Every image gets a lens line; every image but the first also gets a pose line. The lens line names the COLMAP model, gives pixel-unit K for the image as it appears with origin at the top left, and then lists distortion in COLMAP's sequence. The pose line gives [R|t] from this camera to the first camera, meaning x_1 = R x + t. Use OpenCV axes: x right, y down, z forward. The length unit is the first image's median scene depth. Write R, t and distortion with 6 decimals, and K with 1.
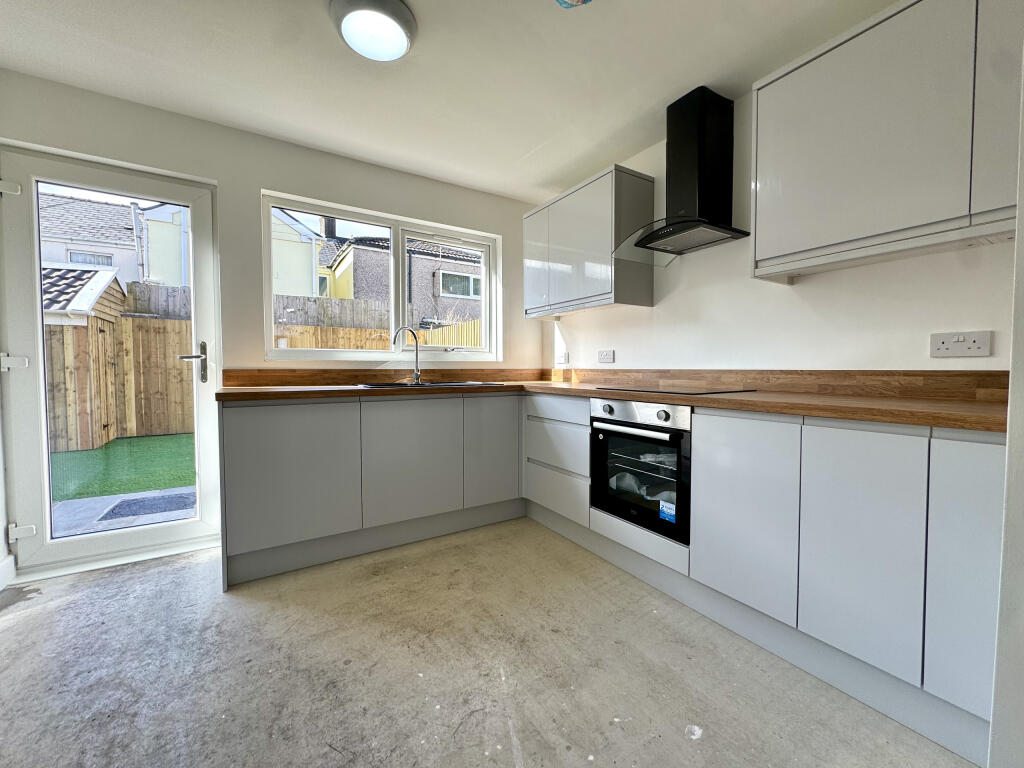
lens RADIAL K [[407.4, 0, 512.1], [0, 407.4, 382.7], [0, 0, 1]] dist [-0.003473, -0.000723]
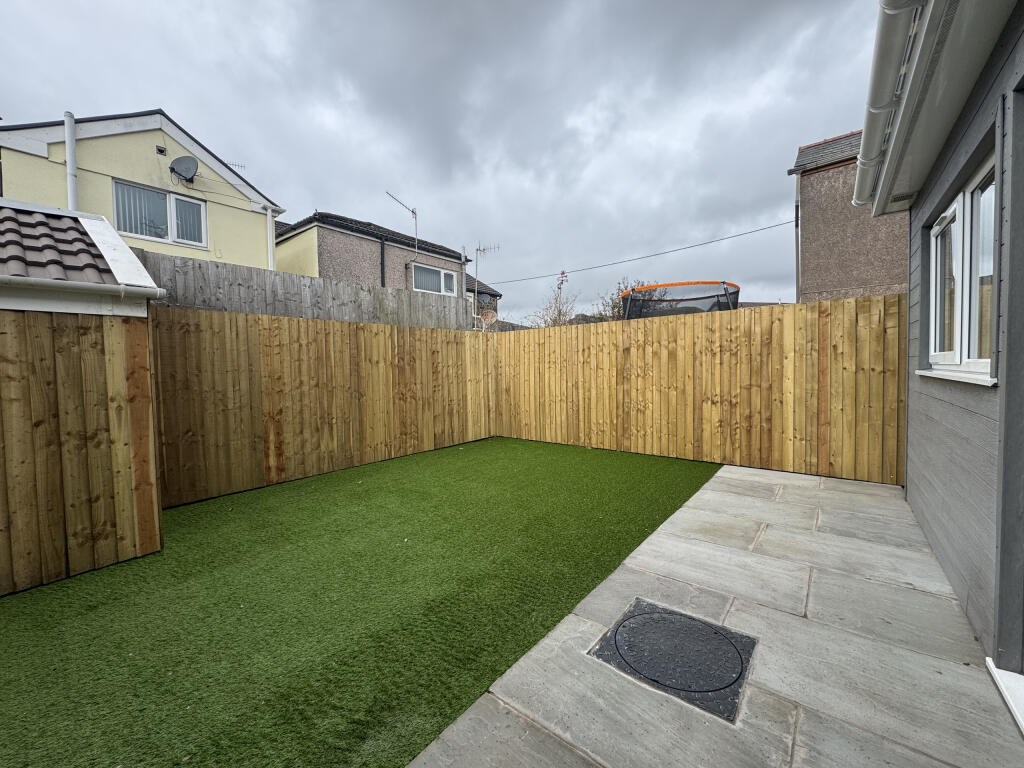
lens RADIAL K [[407.4, 0, 510.6], [0, 407.4, 384.3], [0, 0, 1]] dist [-0.003473, -0.000723]
pose [[0.942331, -0.036144, 0.332724, -0.493119], [0.036608, 0.999318, 0.004878, -0.024734], [-0.332673, 0.007583, 0.943012, 0.218884]]
